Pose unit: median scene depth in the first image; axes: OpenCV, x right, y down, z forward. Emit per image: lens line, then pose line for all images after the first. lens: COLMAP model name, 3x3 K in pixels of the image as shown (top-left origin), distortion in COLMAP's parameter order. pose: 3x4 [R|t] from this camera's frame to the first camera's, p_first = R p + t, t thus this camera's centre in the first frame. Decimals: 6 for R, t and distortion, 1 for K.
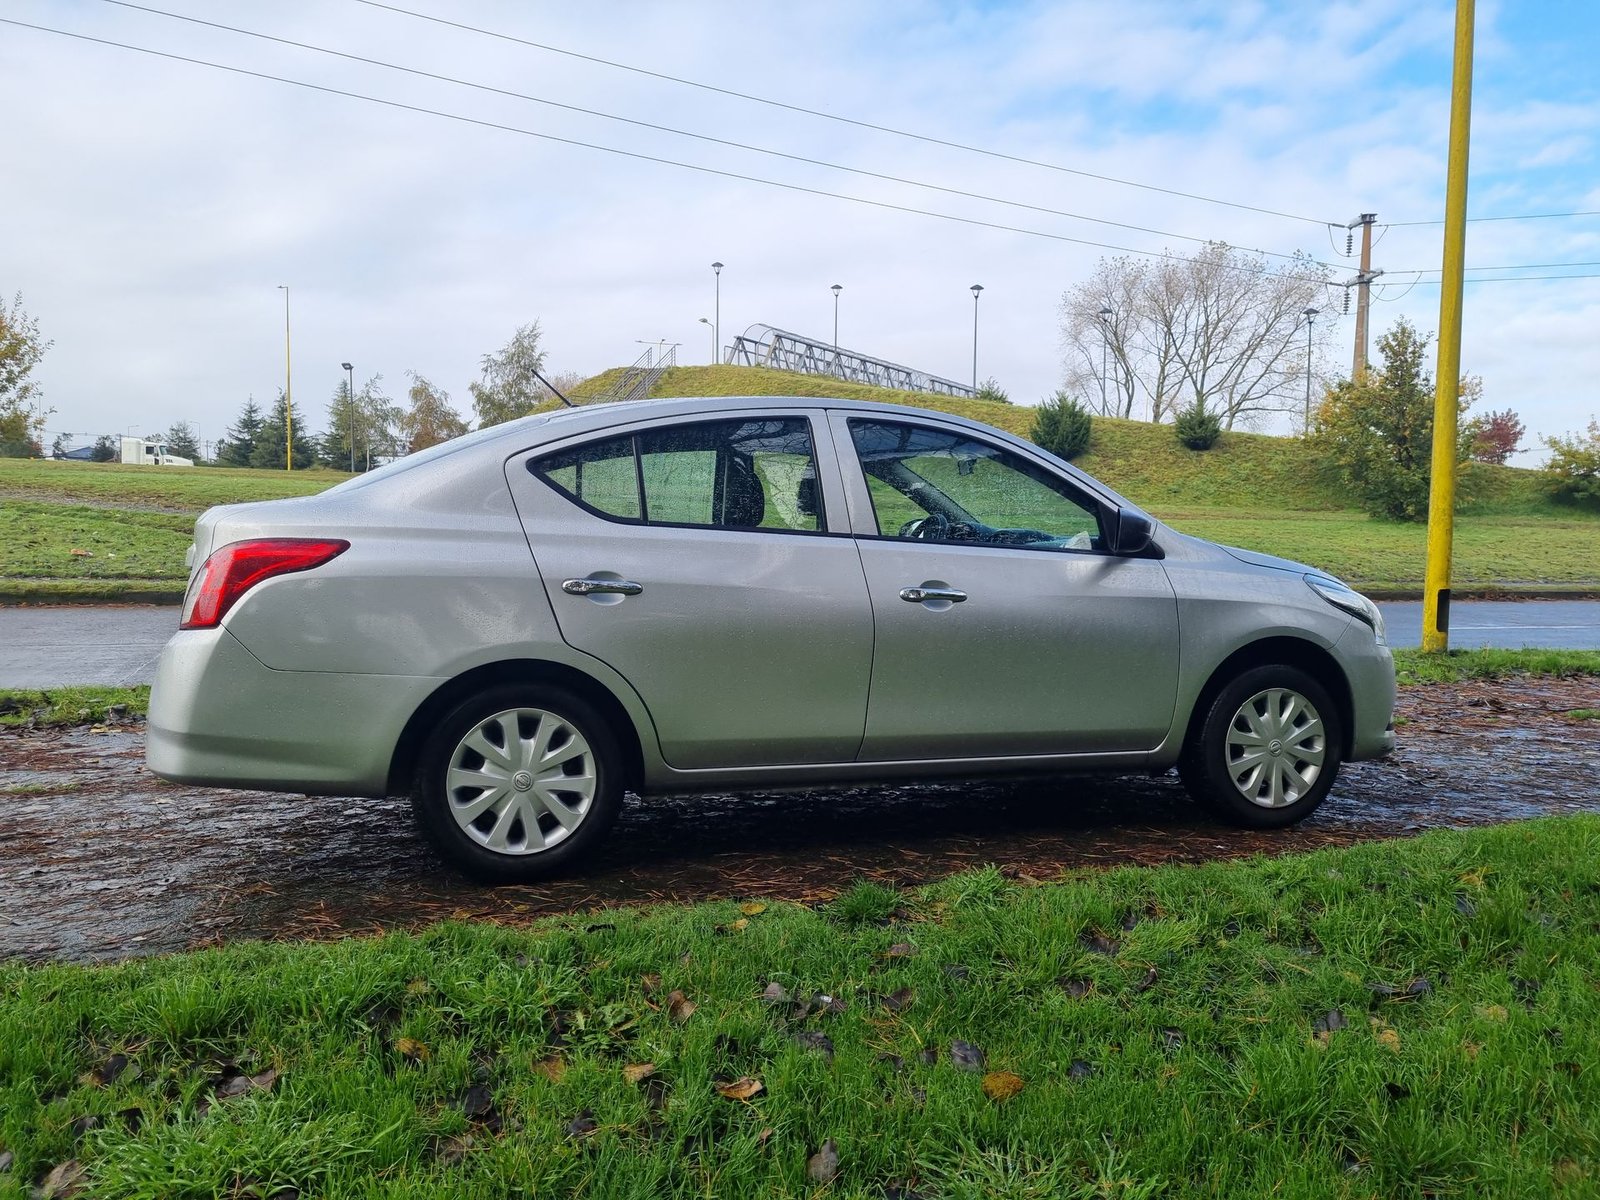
lens RADIAL K [[1218.2, 0, 785.0], [0, 1218.2, 599.0], [0, 0, 1]] dist [0.062015, -0.049369]
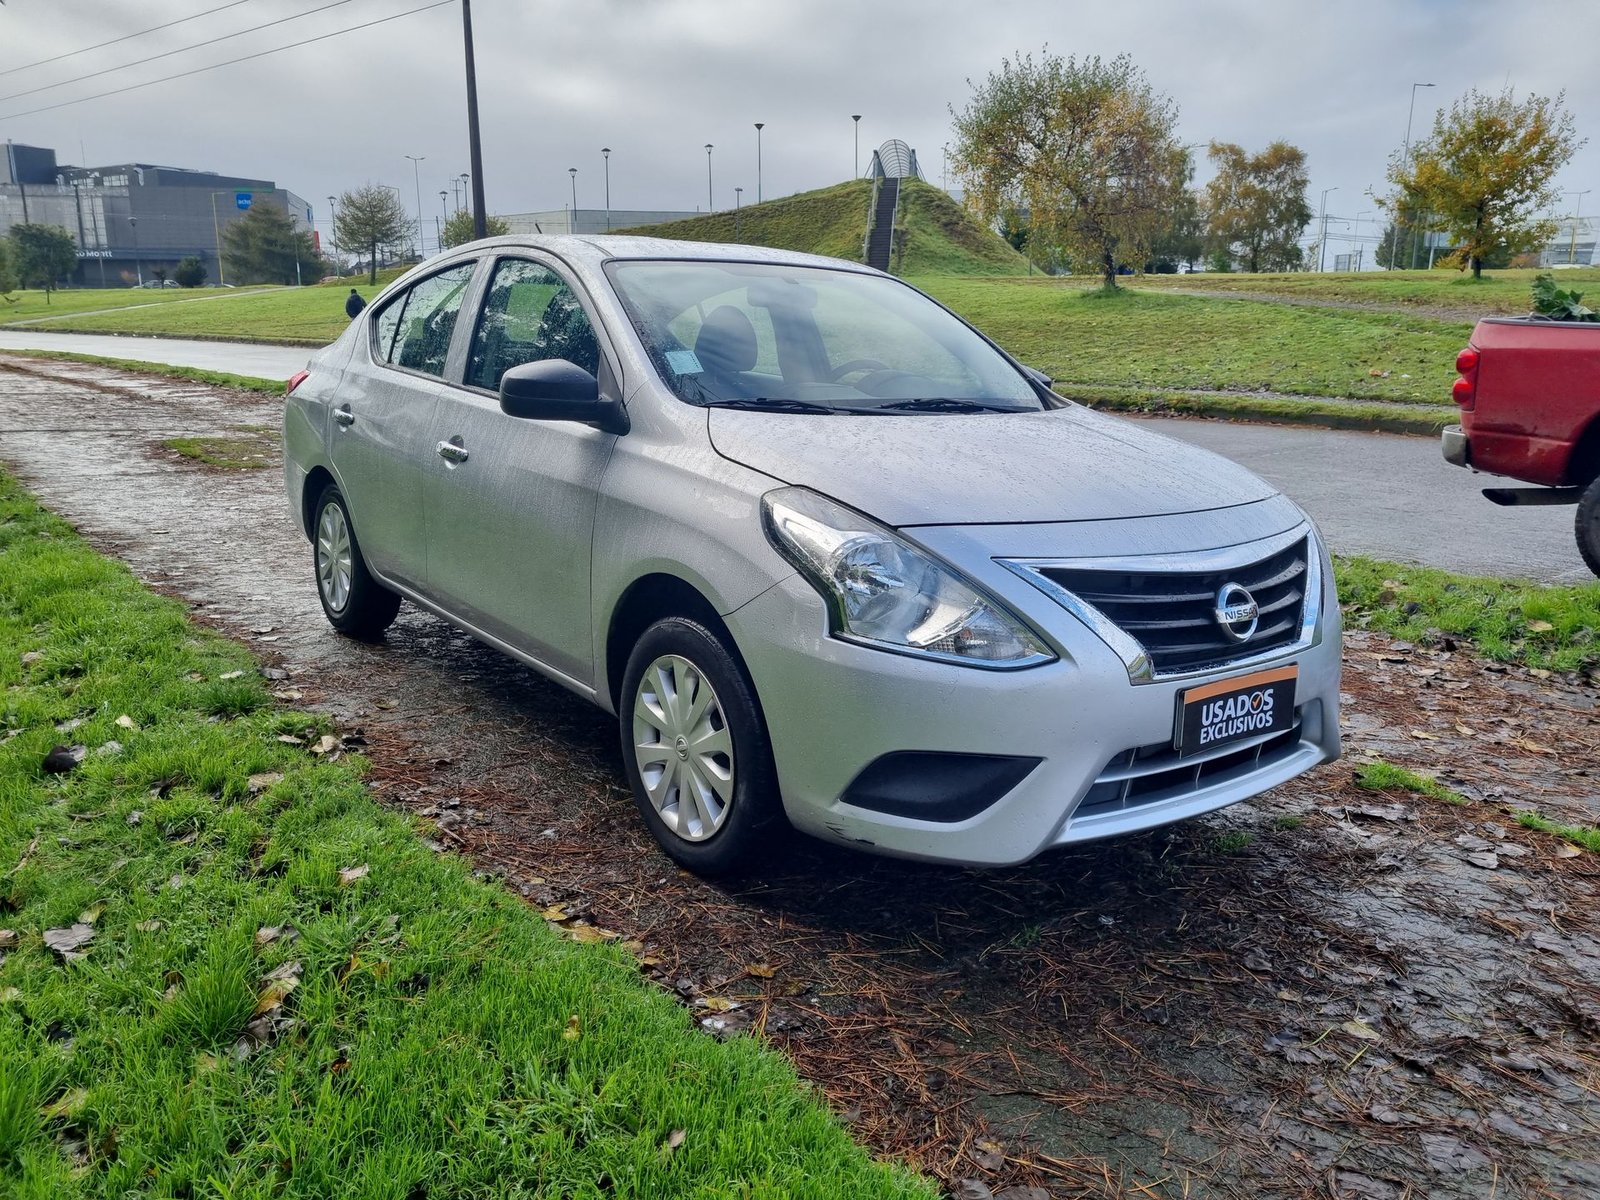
lens RADIAL K [[1218.2, 0, 797.9], [0, 1218.2, 608.8], [0, 0, 1]] dist [0.062015, -0.049369]
pose [[0.313754, 0.209655, -0.926069, 1.009243], [-0.062405, 0.977762, 0.200216, -0.082314], [0.947451, -0.005027, 0.319860, 0.869116]]
